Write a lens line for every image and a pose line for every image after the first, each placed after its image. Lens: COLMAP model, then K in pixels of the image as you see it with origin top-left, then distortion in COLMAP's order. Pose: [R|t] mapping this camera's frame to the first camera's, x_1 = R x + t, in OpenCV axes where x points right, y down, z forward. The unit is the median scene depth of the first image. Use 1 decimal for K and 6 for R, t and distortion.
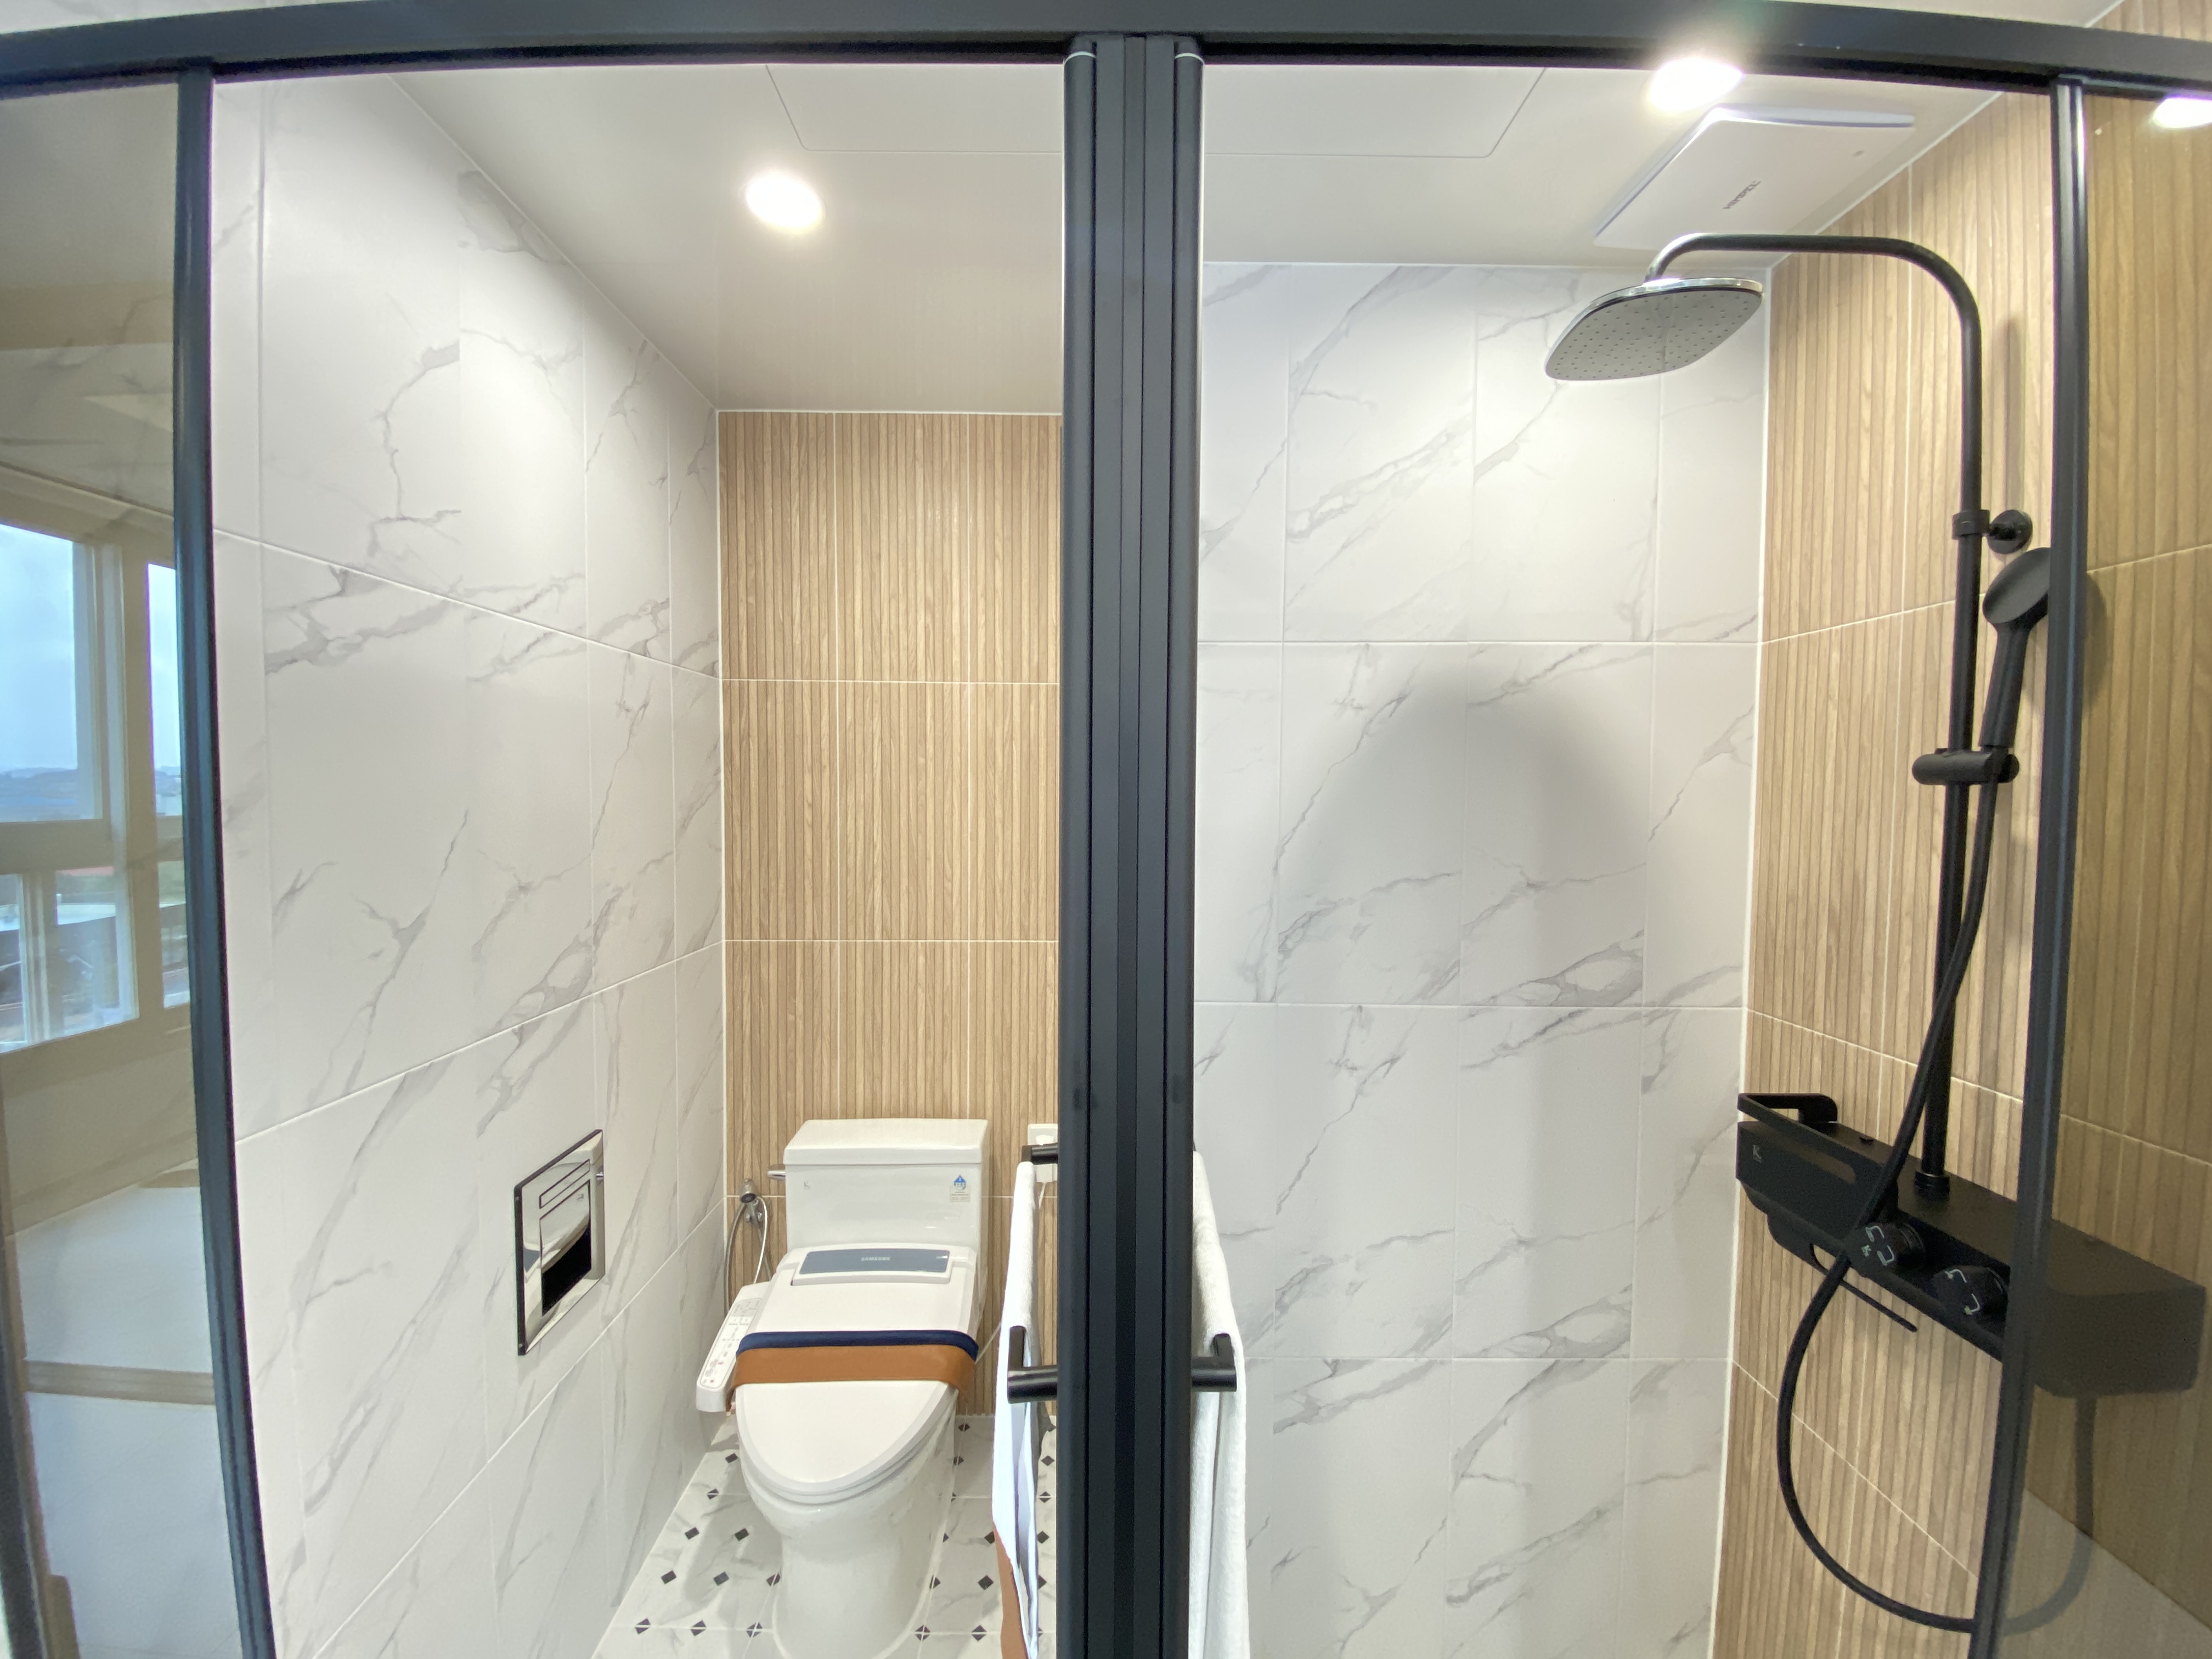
lens RADIAL K [[887.4, 0, 1082.1], [0, 887.4, 821.5], [0, 0, 1]] dist [0.002151, -0.012575]
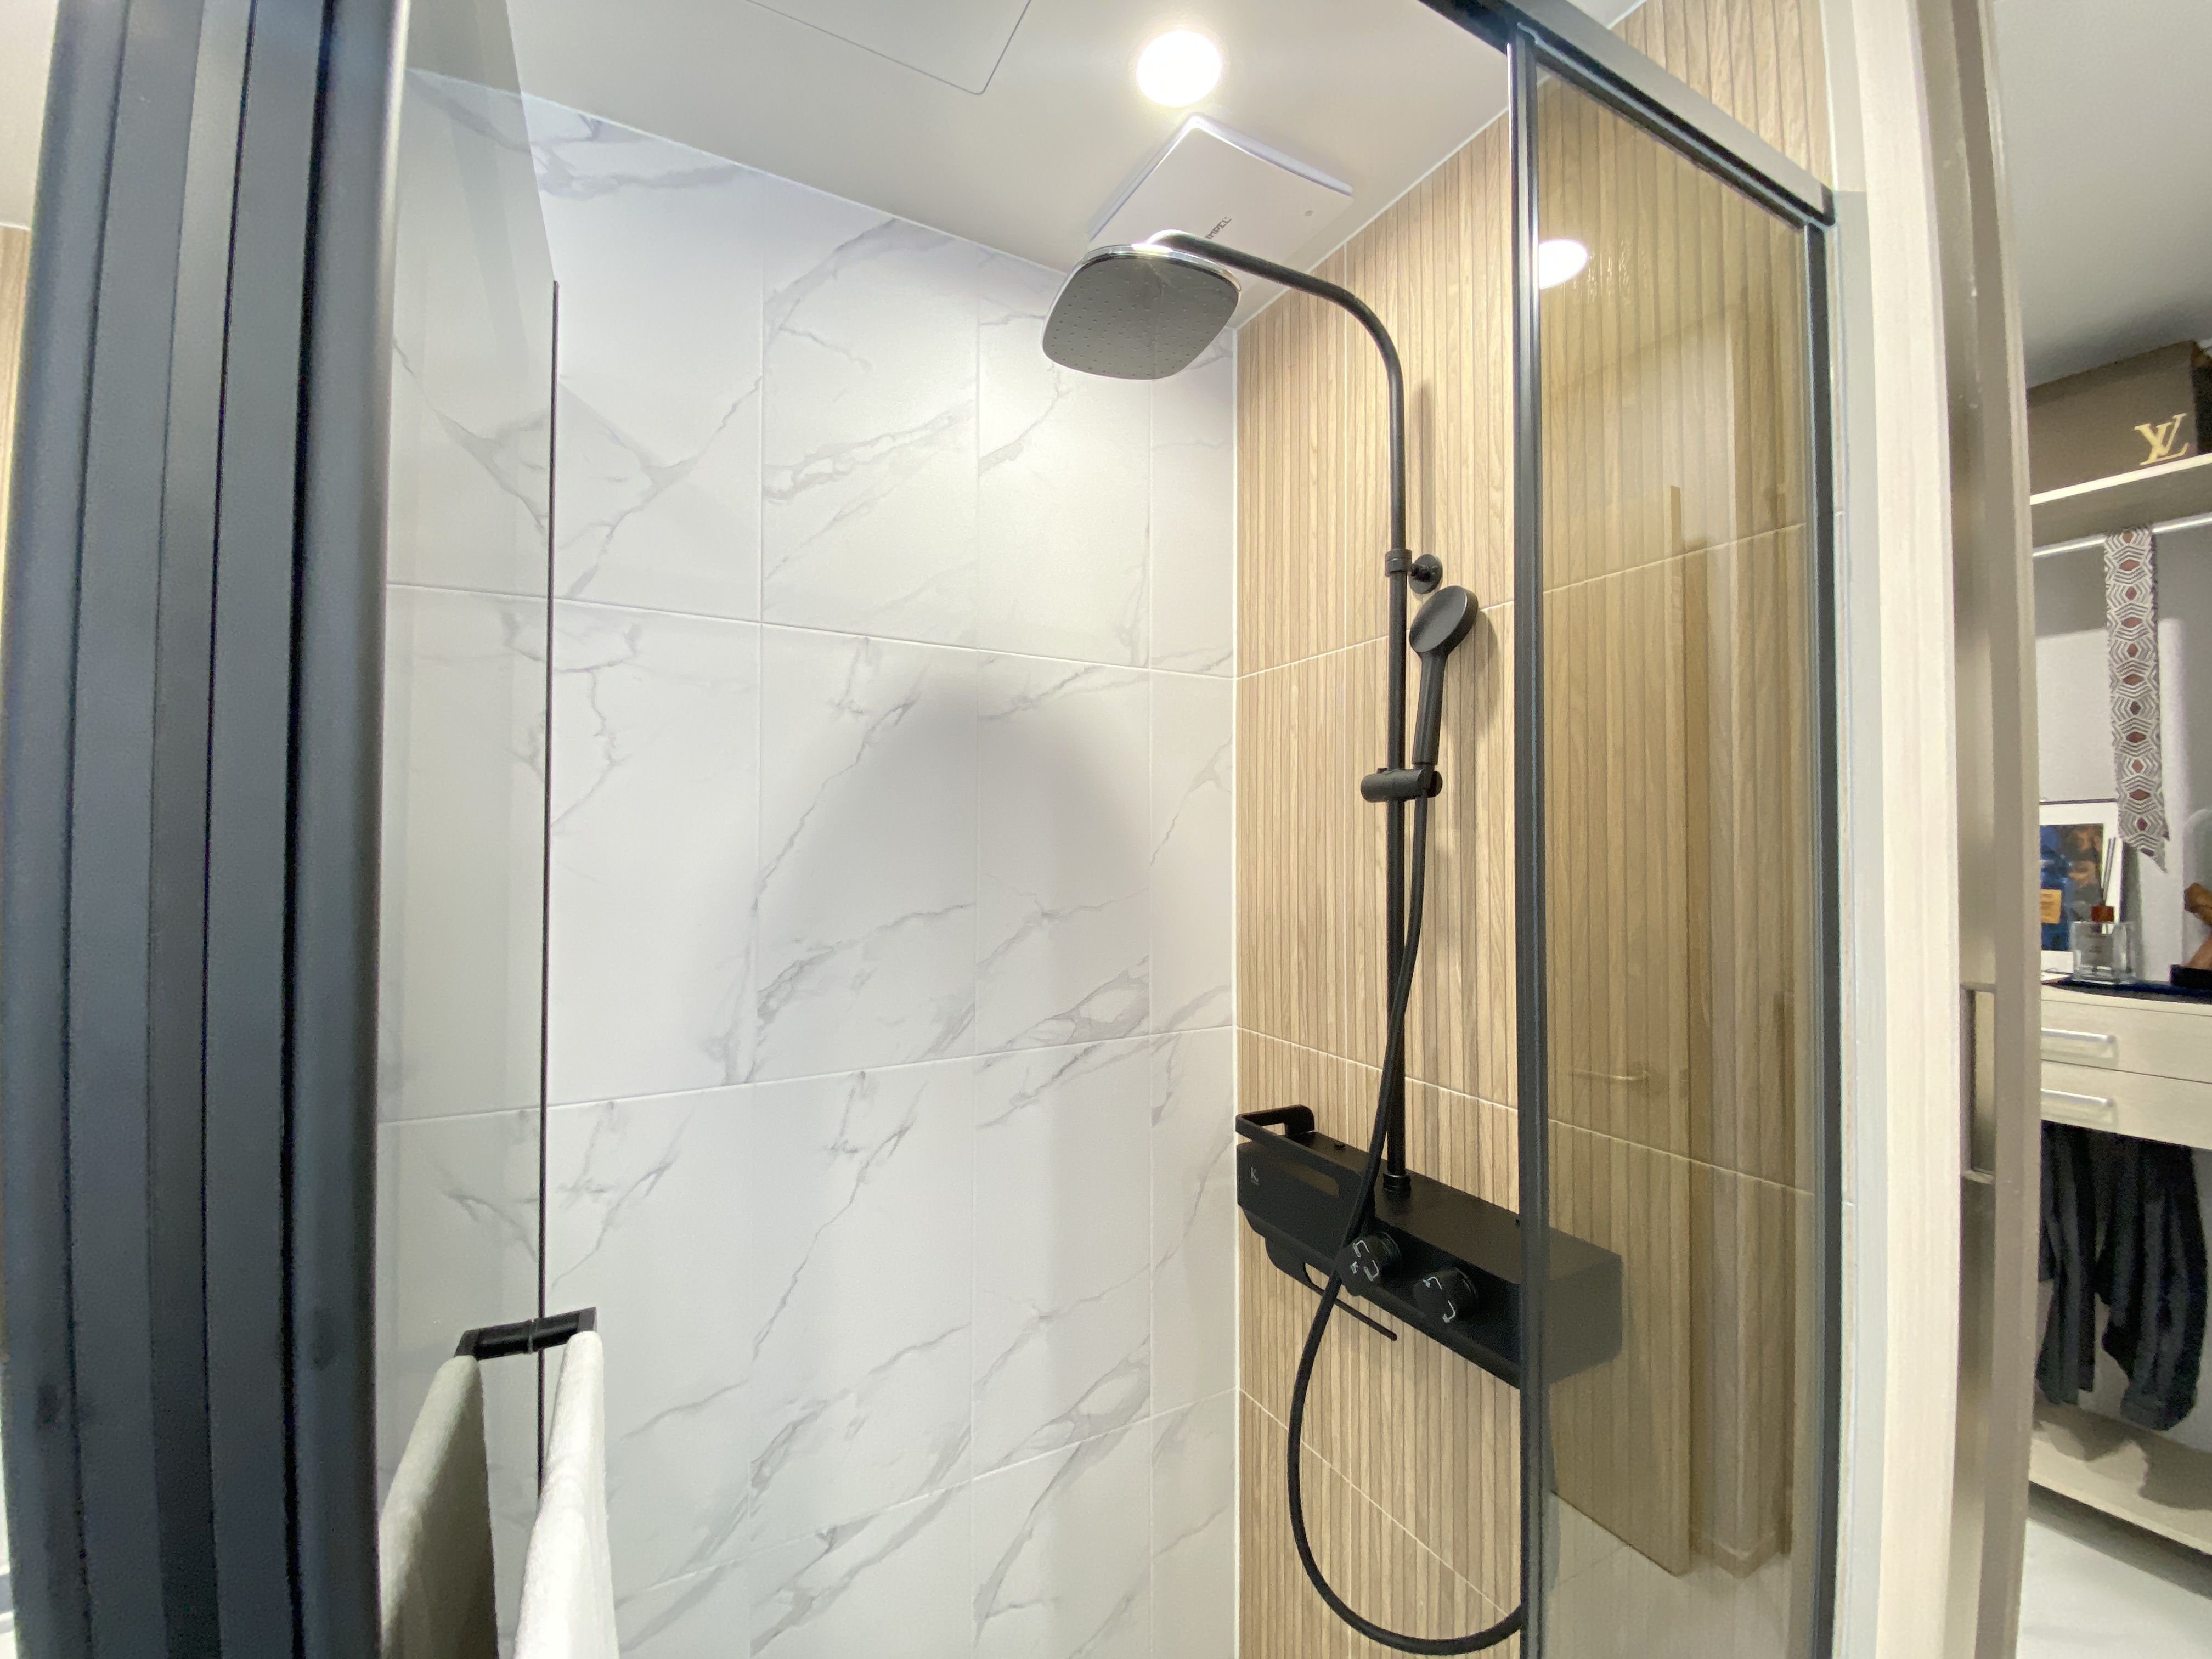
lens RADIAL K [[887.4, 0, 1082.1], [0, 887.4, 821.5], [0, 0, 1]] dist [0.002151, -0.012575]
pose [[0.879089, 0.006484, 0.476613, 0.113456], [0.021198, 0.998386, -0.052681, 0.026839], [-0.476186, 0.056414, 0.877533, 0.187525]]
